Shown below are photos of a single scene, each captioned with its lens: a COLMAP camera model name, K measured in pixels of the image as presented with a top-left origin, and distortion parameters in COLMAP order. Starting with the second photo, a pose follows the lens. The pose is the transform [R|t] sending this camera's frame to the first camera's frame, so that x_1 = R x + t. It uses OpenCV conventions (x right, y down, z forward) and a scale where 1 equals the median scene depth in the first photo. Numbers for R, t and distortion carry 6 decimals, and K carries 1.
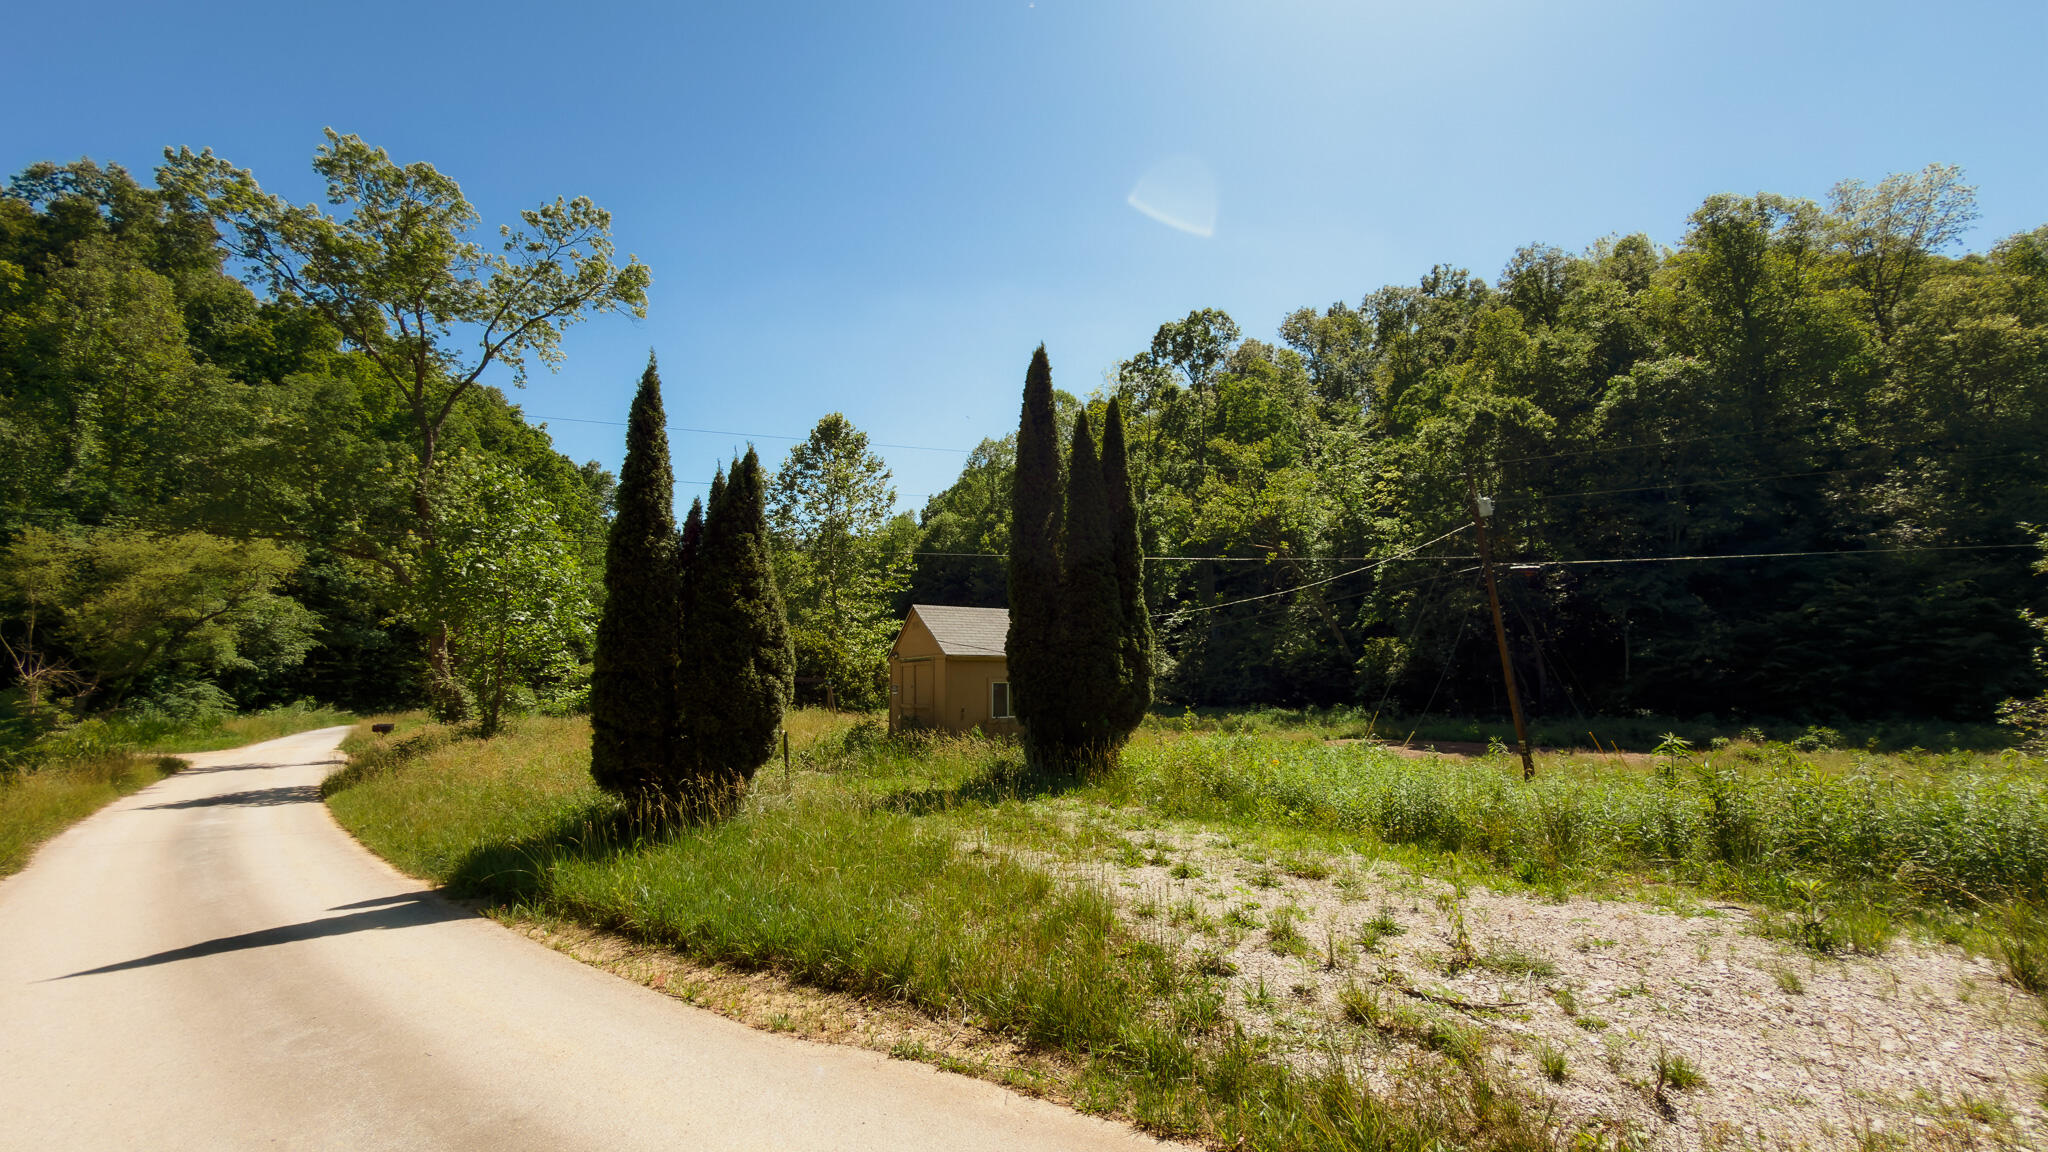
lens RADIAL K [[823.6, 0, 1025.3], [0, 823.6, 576.1], [0, 0, 1]] dist [0.004514, -0.000298]
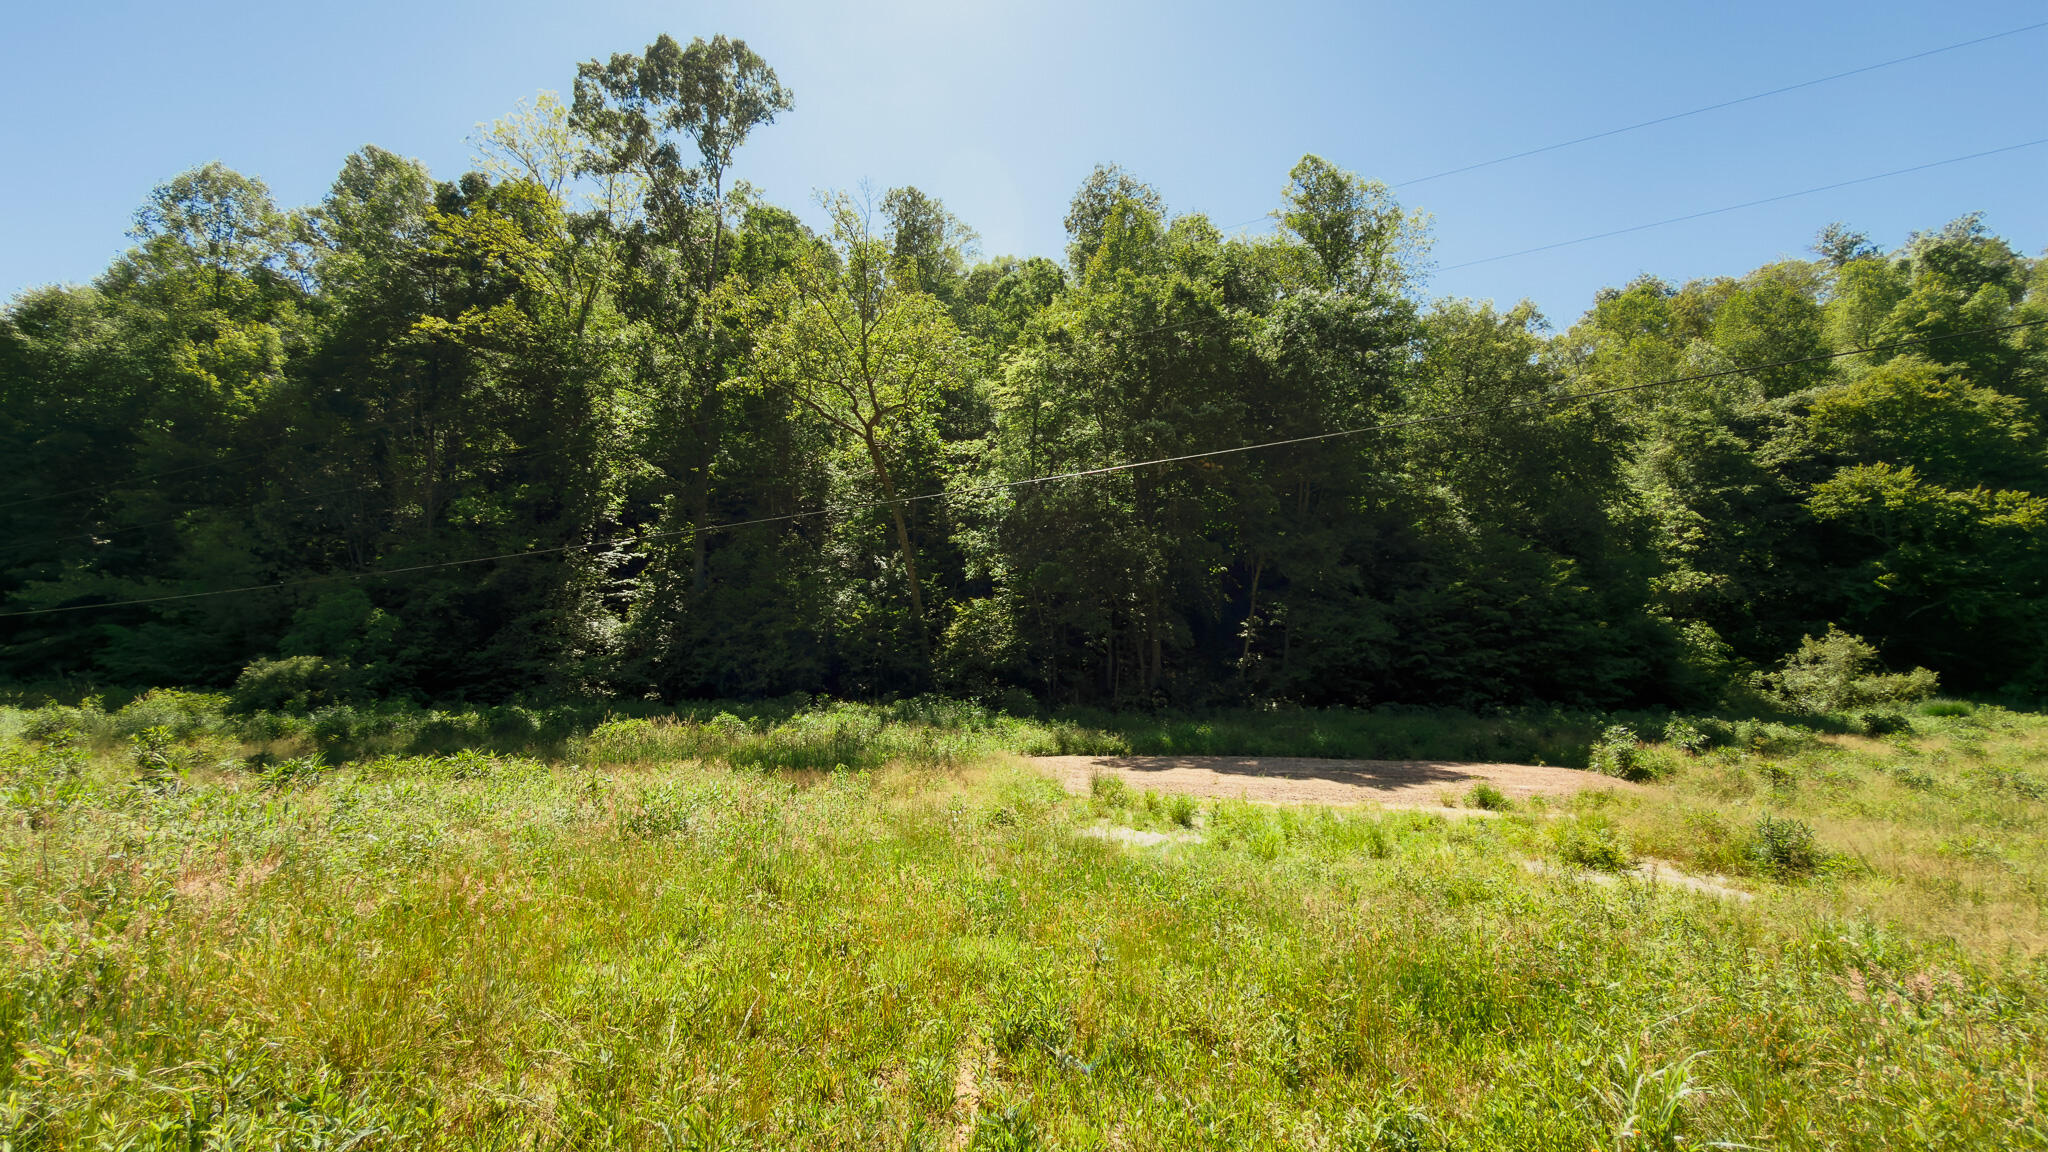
lens RADIAL K [[823.6, 0, 1012.5], [0, 823.6, 586.5], [0, 0, 1]] dist [0.004514, -0.000298]
pose [[0.737379, 0.079948, 0.670731, -0.008228], [-0.101146, 0.994844, -0.007384, 0.056610], [-0.667864, -0.062397, 0.741664, 0.393112]]
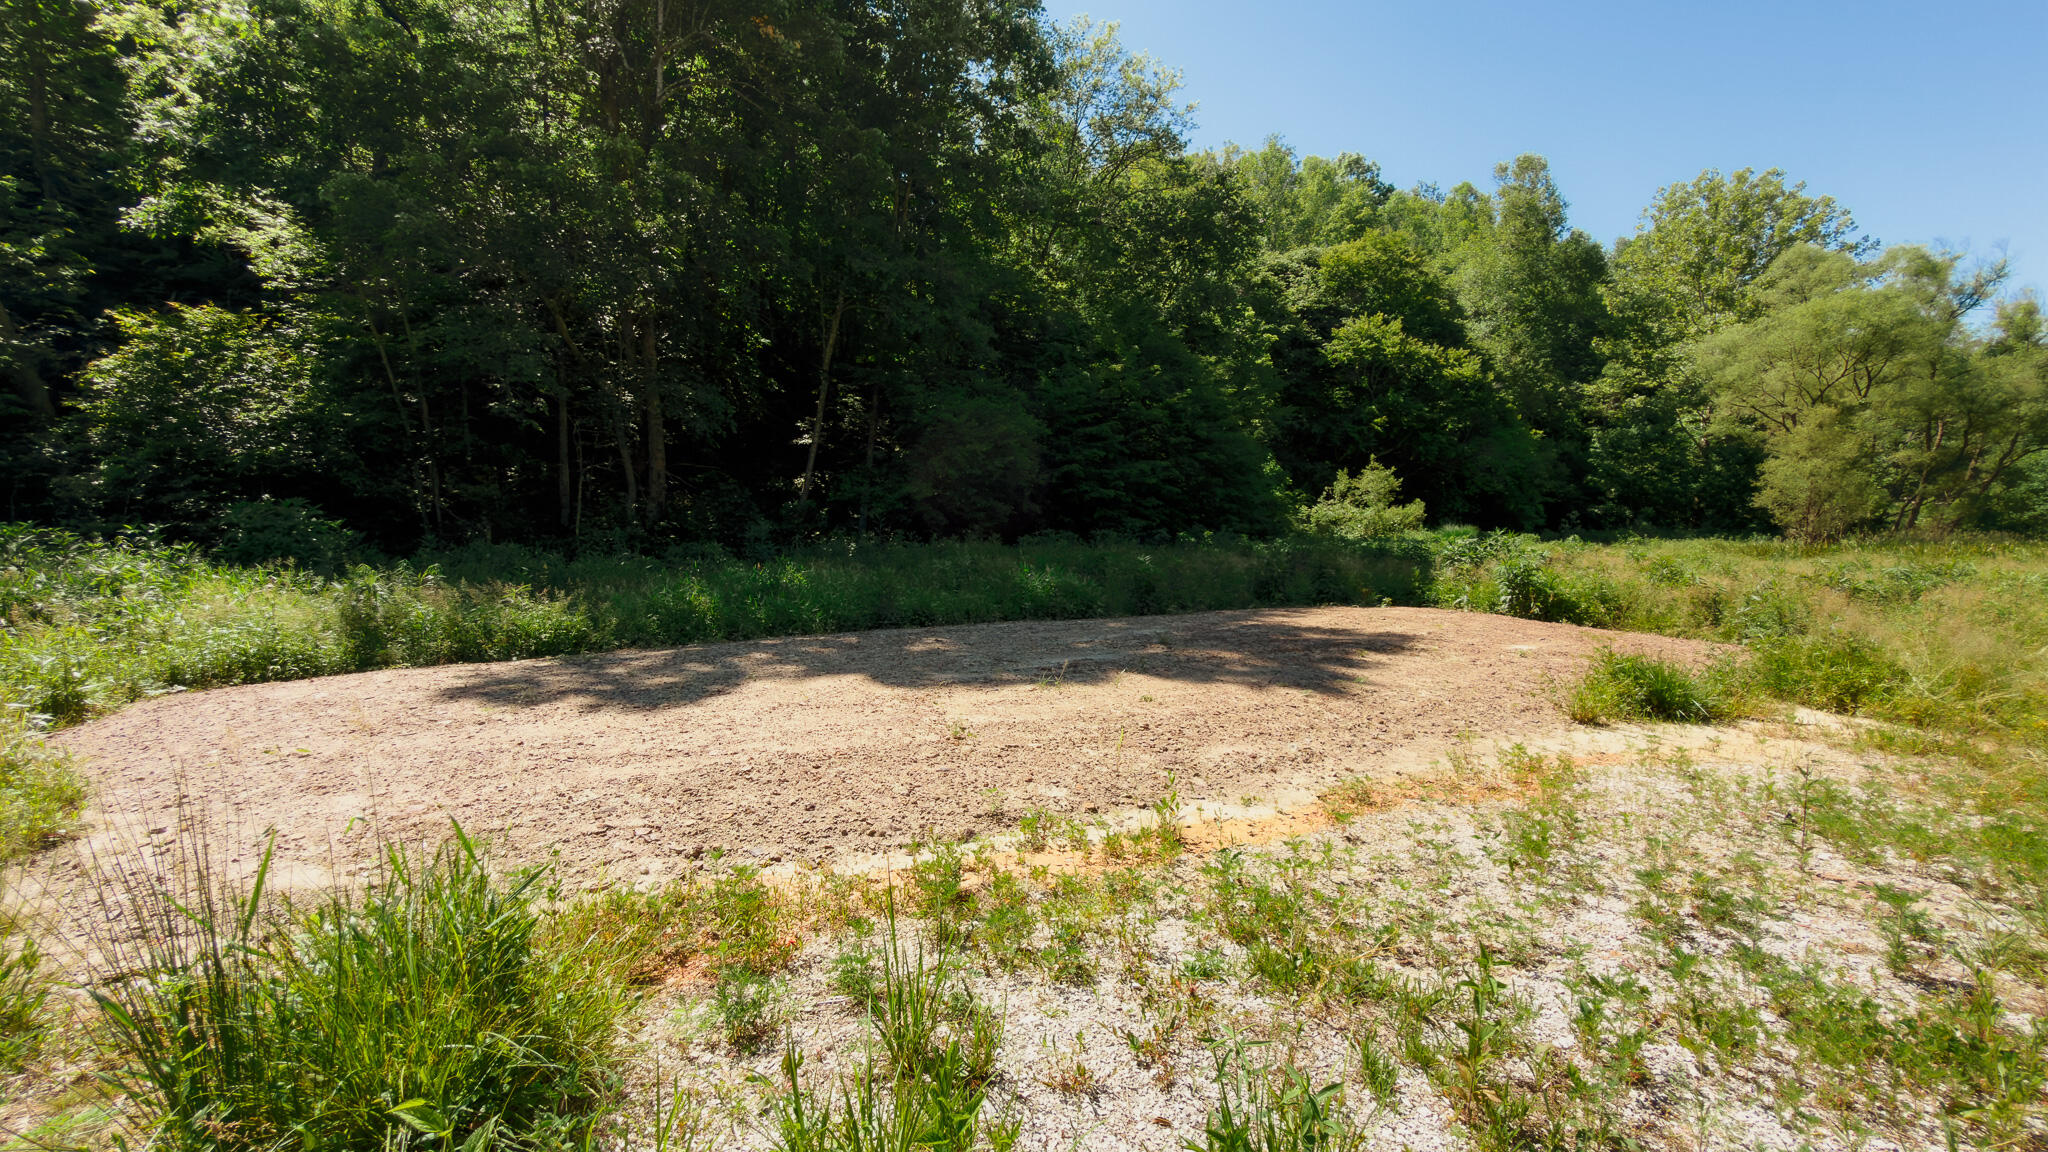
lens RADIAL K [[823.6, 0, 1019.2], [0, 823.6, 577.9], [0, 0, 1]] dist [0.004514, -0.000298]
pose [[0.229556, -0.038949, 0.972516, 0.178588], [-0.120052, 0.990436, 0.068004, 0.096911], [-0.965863, -0.132363, 0.222685, 0.540108]]
